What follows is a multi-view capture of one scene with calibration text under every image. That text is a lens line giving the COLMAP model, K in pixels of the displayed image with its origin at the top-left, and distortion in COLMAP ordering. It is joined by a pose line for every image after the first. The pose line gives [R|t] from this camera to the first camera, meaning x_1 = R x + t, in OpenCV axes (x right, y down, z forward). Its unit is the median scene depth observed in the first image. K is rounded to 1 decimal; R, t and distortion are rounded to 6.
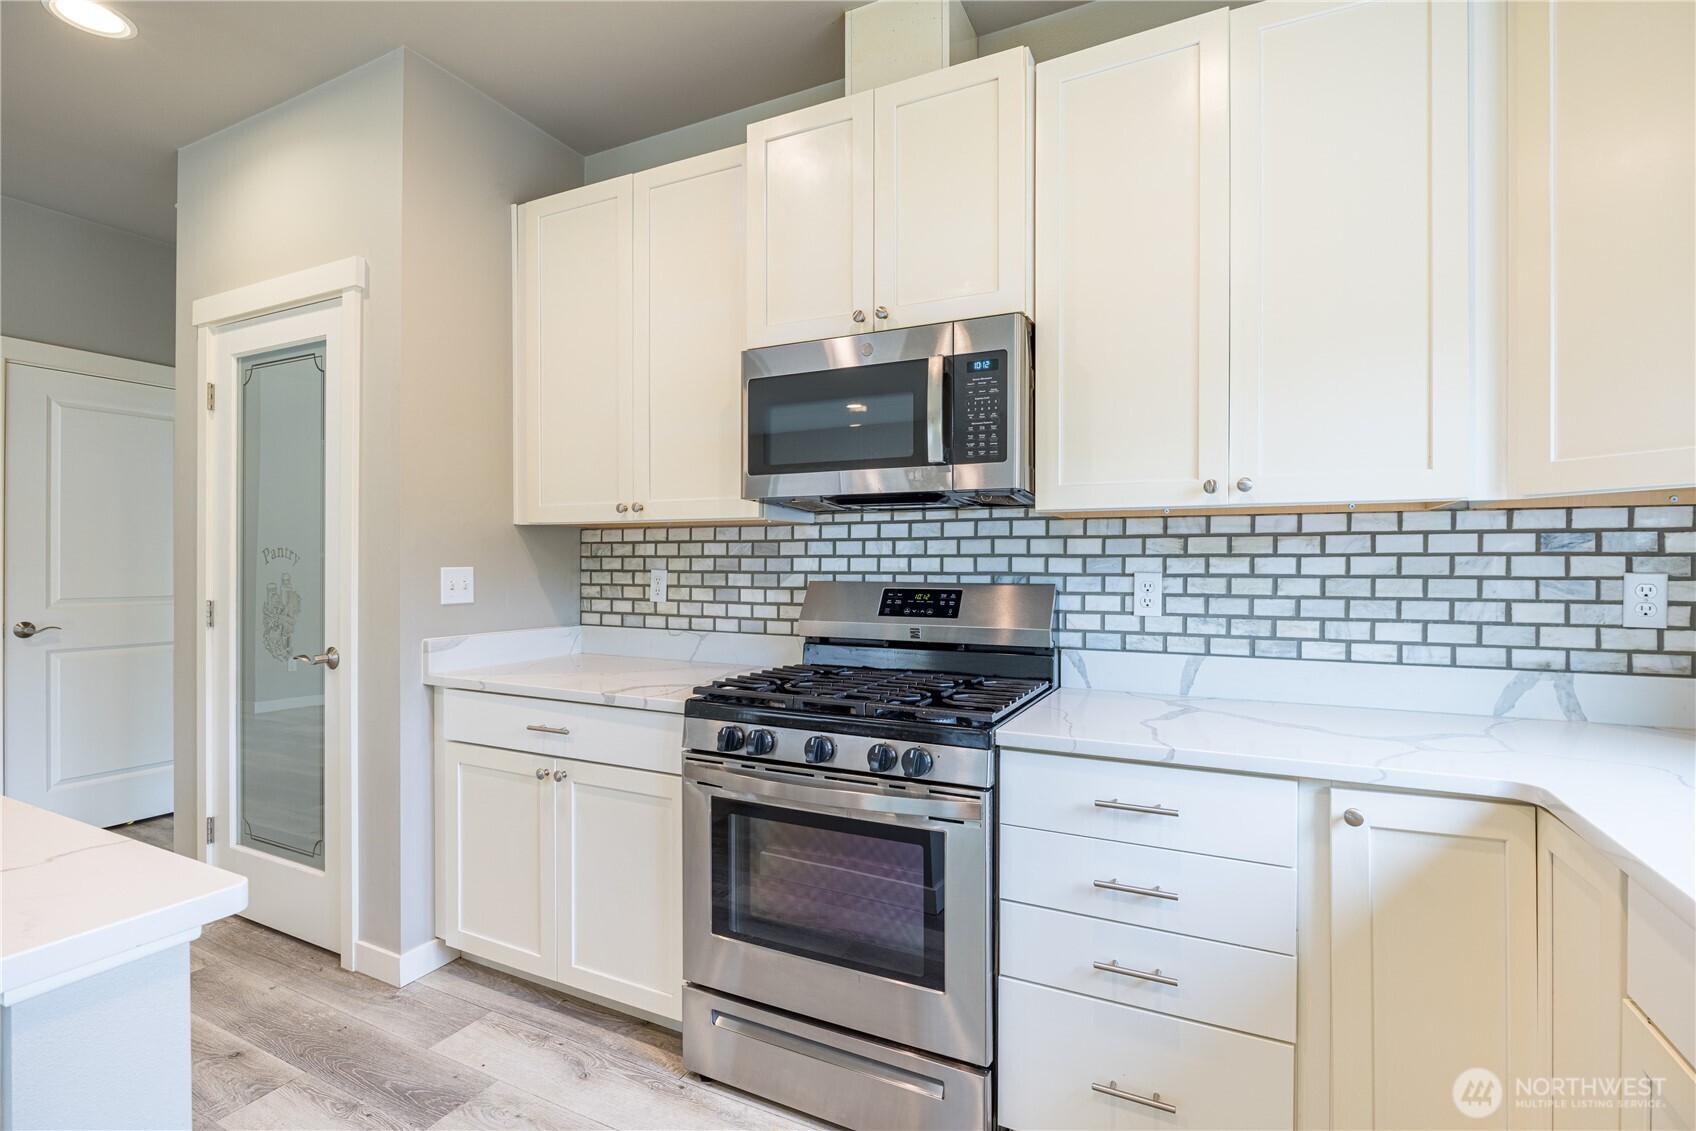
lens RADIAL K [[795.9, 0, 848.0], [0, 795.9, 565.5], [0, 0, 1]] dist [-0.009408, -0.000621]
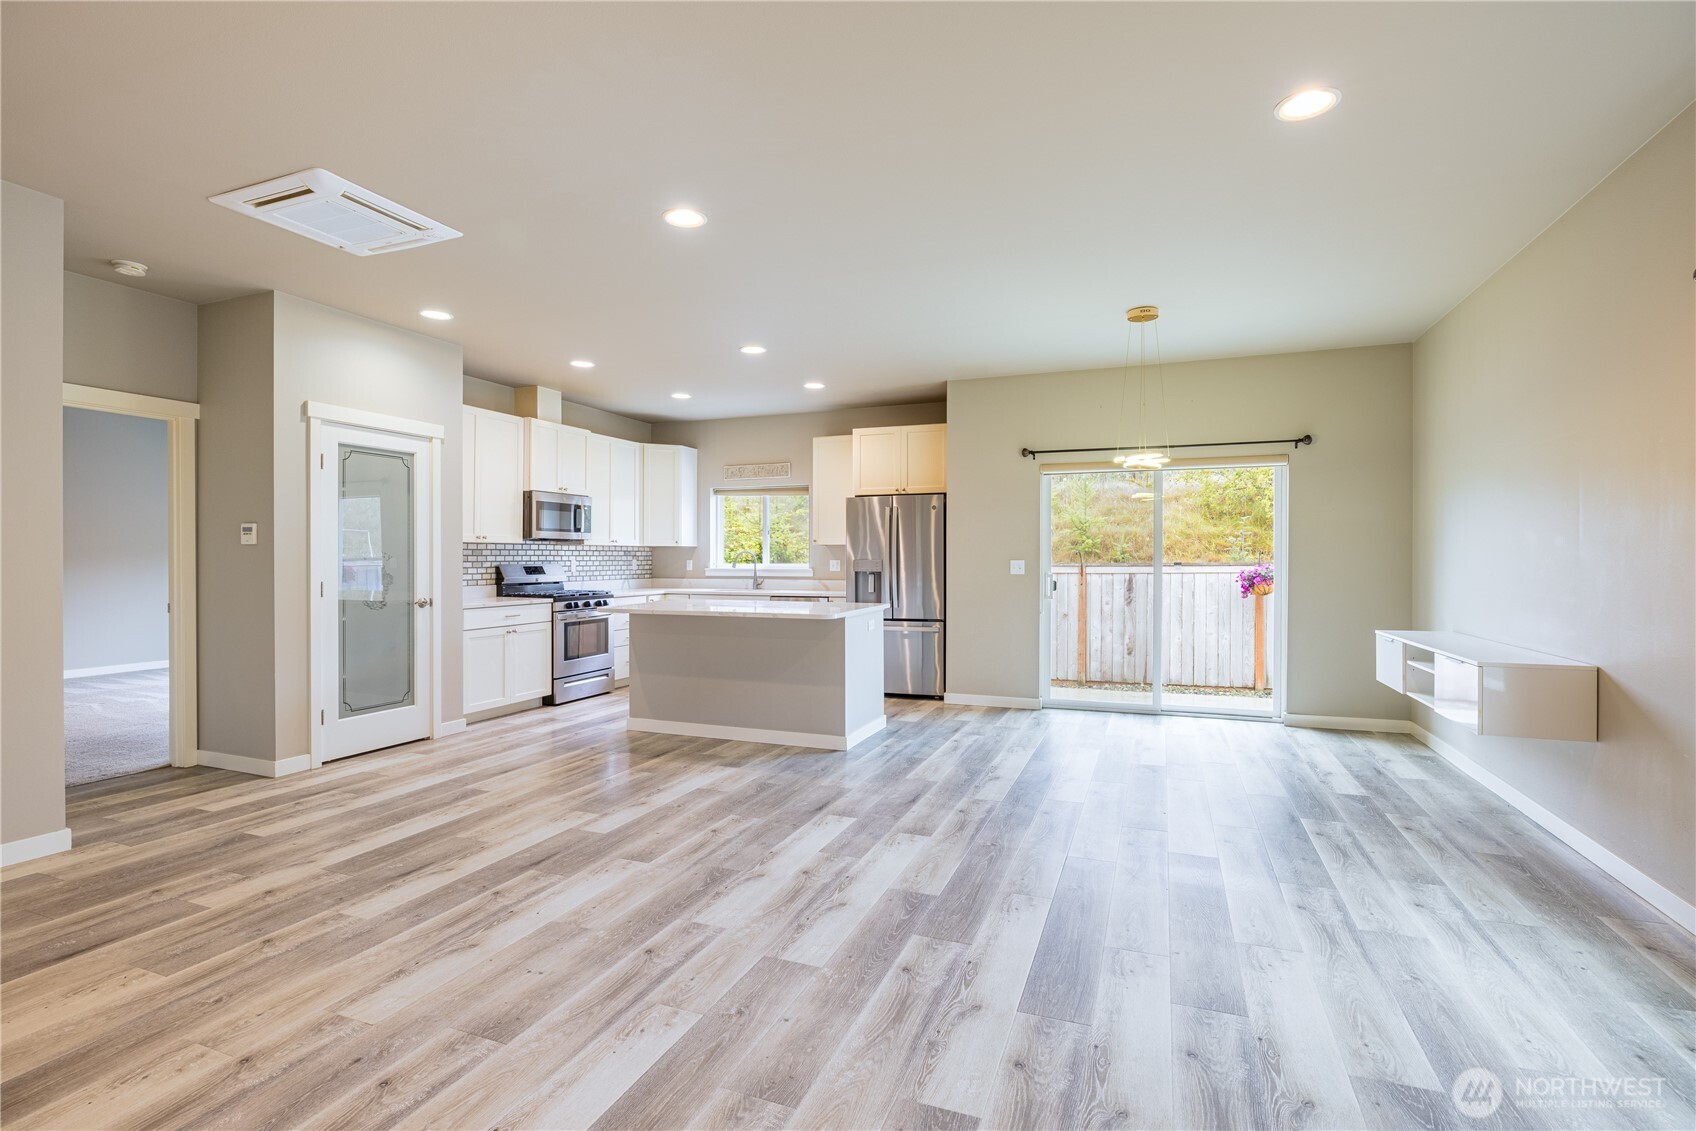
lens RADIAL K [[795.9, 0, 848.0], [0, 795.9, 565.5], [0, 0, 1]] dist [-0.009408, -0.000621]
pose [[-0.084125, -0.014308, 0.996353, -3.058920], [-0.000967, 0.999898, 0.014277, -0.018340], [-0.996455, 0.000237, -0.084130, 0.017465]]
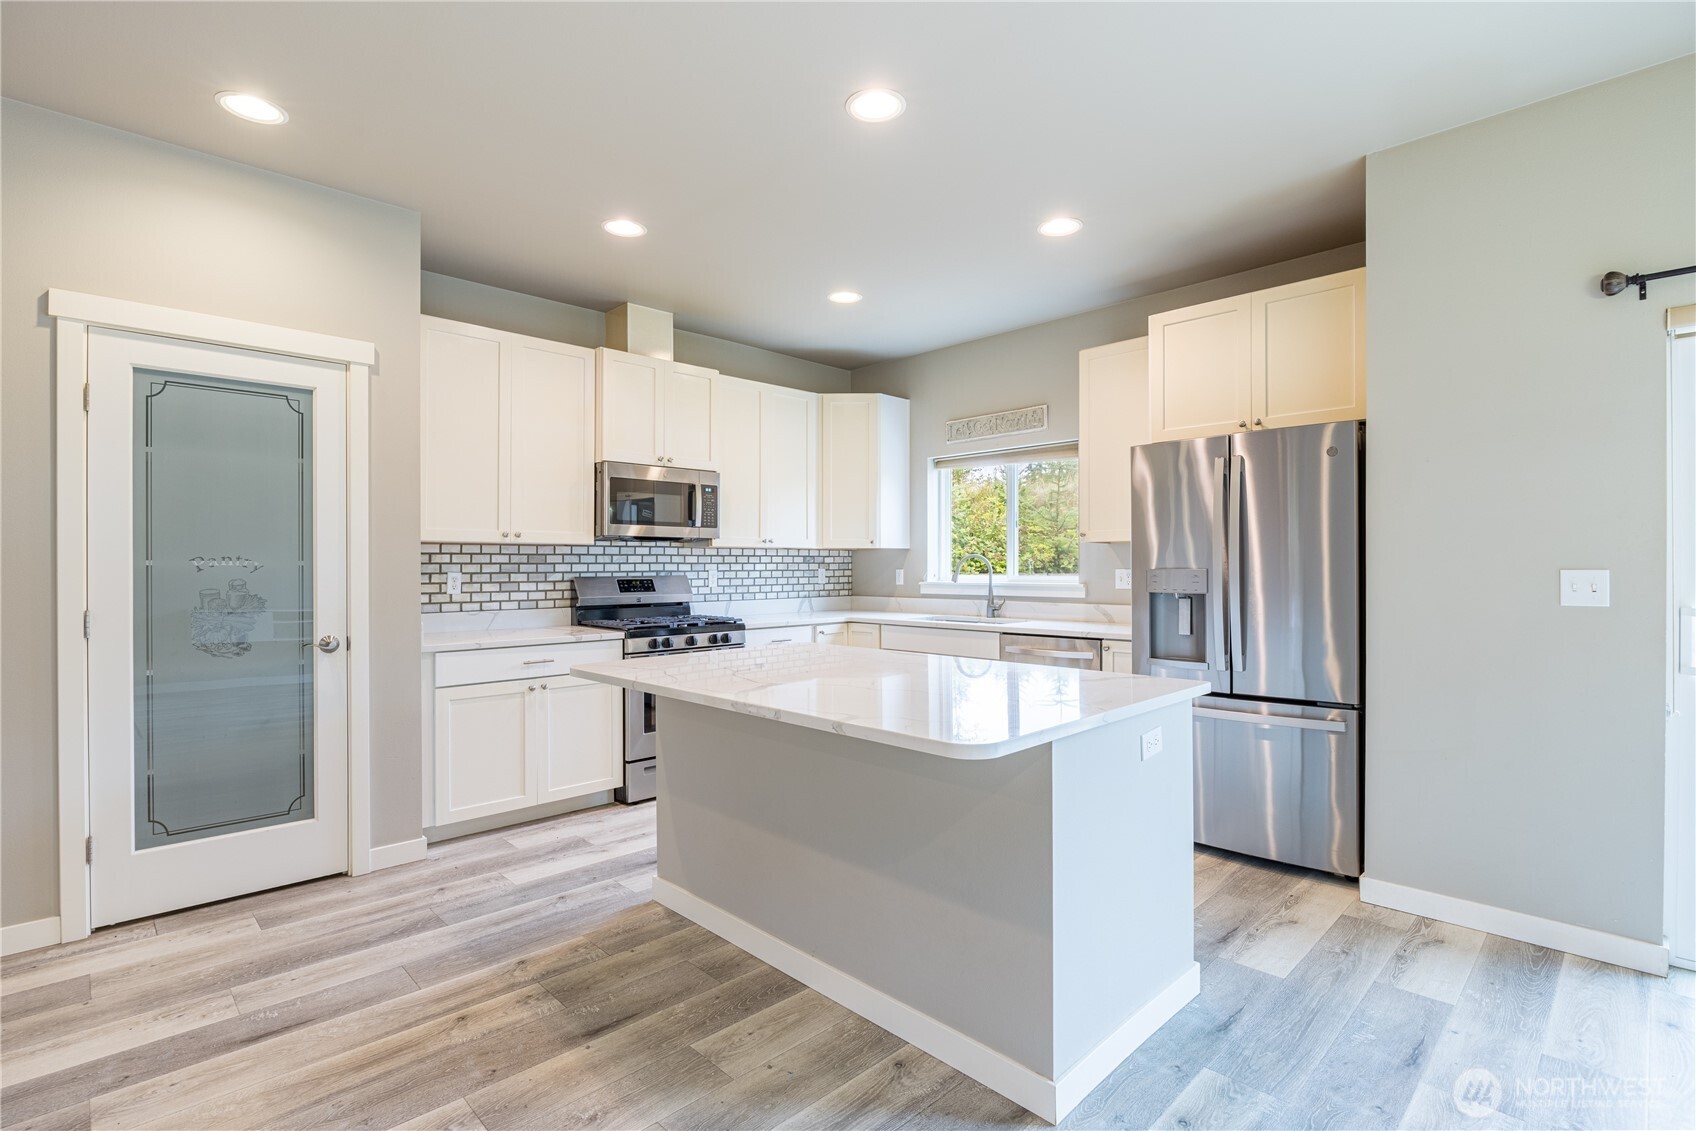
lens RADIAL K [[798.1, 0, 852.5], [0, 798.1, 573.1], [0, 0, 1]] dist [-0.013308, -0.000083]
pose [[0.326773, -0.014032, 0.944999, -1.655407], [0.004326, 0.999902, 0.013351, -0.011511], [-0.945093, -0.000275, 0.326802, -0.224256]]
